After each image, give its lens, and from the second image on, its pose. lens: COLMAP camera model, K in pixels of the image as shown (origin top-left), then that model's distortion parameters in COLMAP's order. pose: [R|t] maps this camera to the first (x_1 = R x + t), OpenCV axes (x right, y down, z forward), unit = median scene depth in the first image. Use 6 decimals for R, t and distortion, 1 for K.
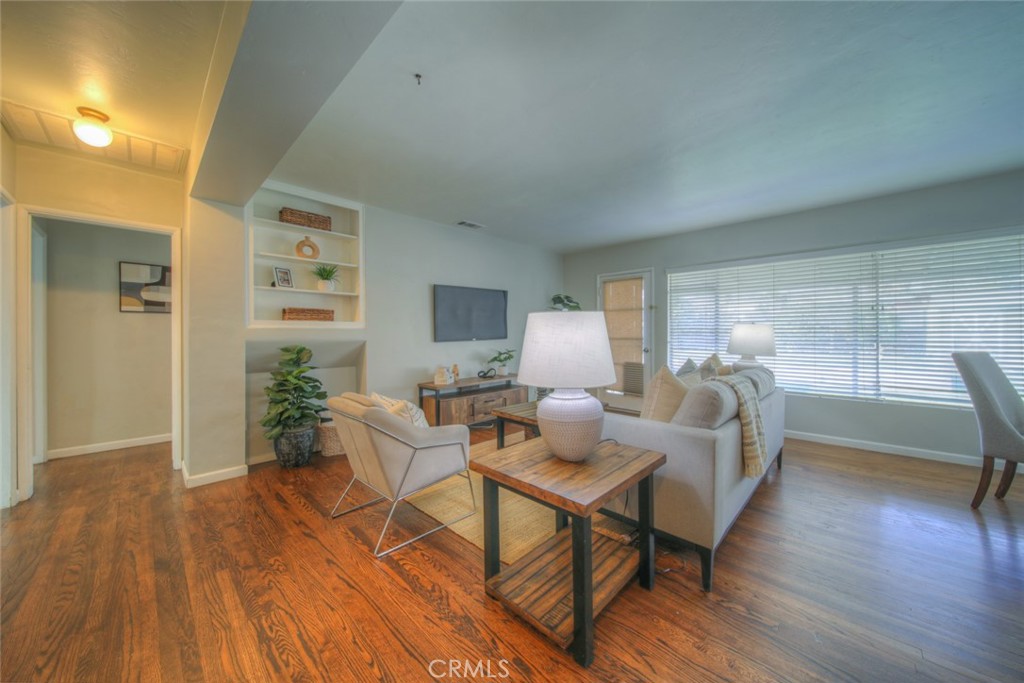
lens RADIAL K [[361.8, 0, 512.9], [0, 361.8, 334.9], [0, 0, 1]] dist [-0.000689, -0.000160]
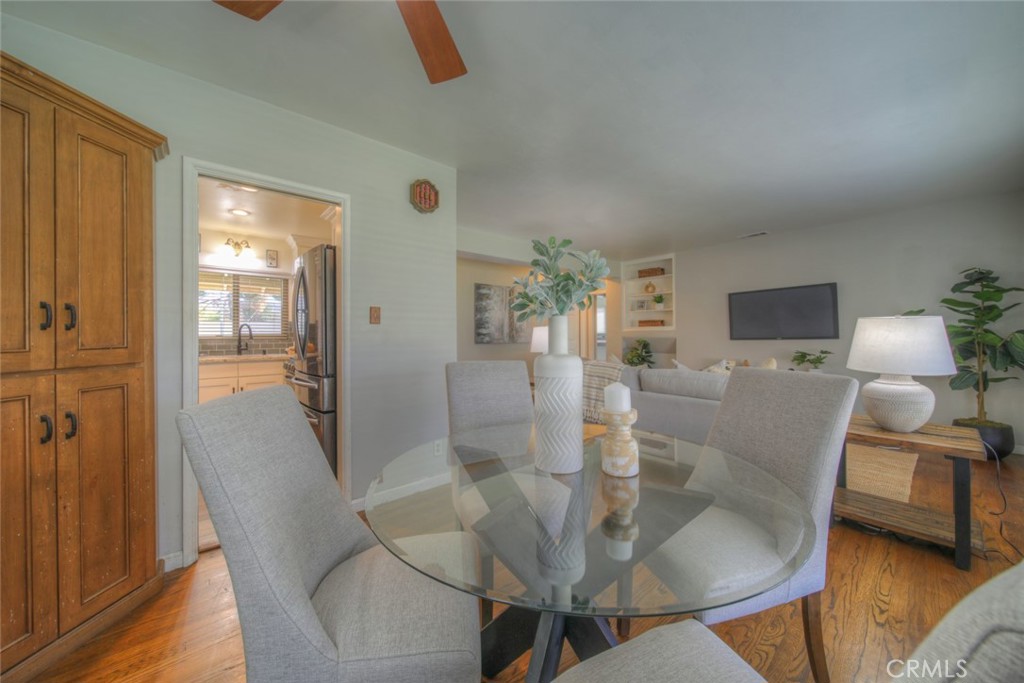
lens RADIAL K [[354.4, 0, 512.6], [0, 354.4, 334.2], [0, 0, 1]] dist [-0.000824, -0.000084]
pose [[-0.094774, 0.003638, -0.995492, 1.322242], [0.003276, 0.999989, 0.003342, -0.008423], [0.995493, -0.002944, -0.094785, 0.462143]]
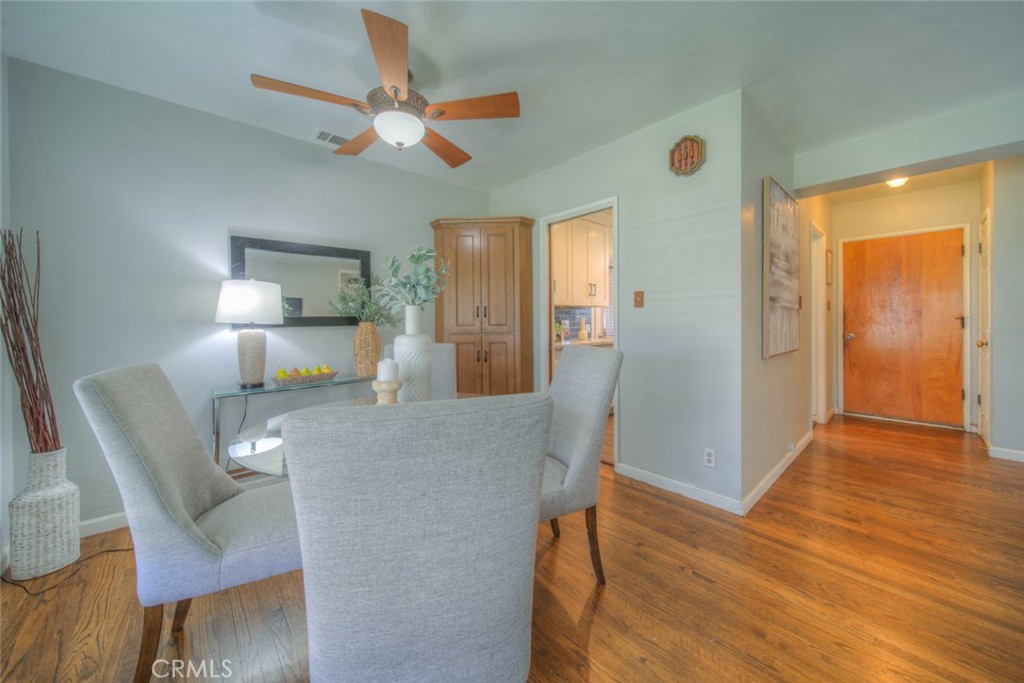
lens RADIAL K [[369.6, 0, 521.5], [0, 369.6, 322.6], [0, 0, 1]] dist [-0.000733, -0.000220]
pose [[-0.998414, 0.012354, 0.054923, 0.855433], [0.012902, 0.999870, 0.009636, -0.006841], [-0.054797, 0.010330, -0.998444, 0.897444]]
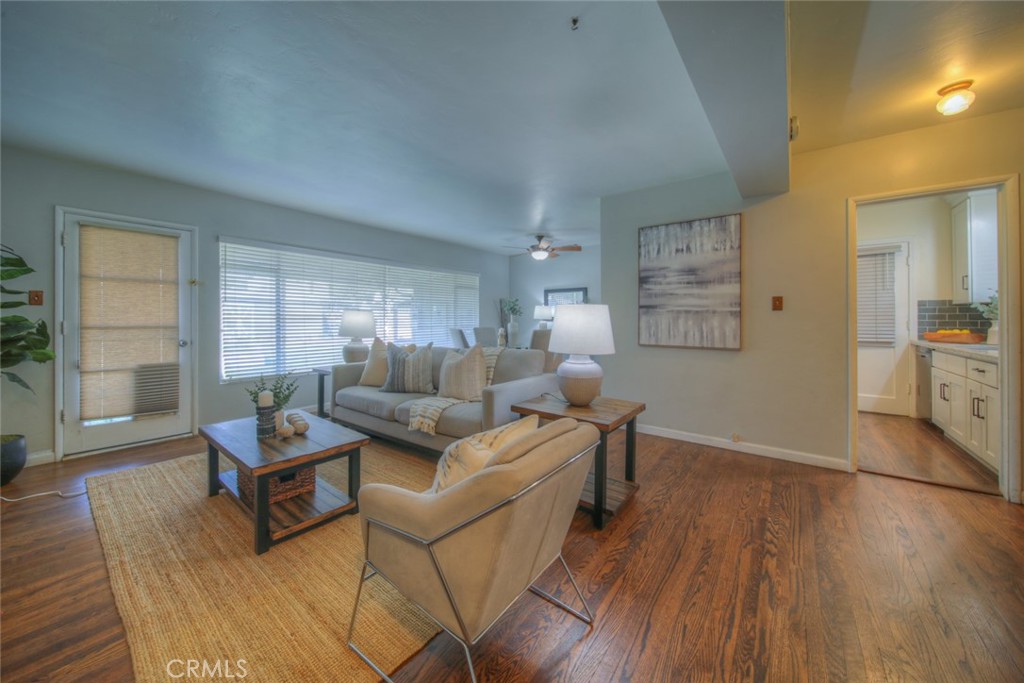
lens RADIAL K [[368.6, 0, 512.0], [0, 368.6, 317.2], [0, 0, 1]] dist [0.000477, -0.000138]
pose [[-0.121365, 0.008571, 0.992571, -0.597446], [0.002830, 0.999962, -0.008288, 0.000056], [-0.992604, 0.001804, -0.121385, 0.674459]]
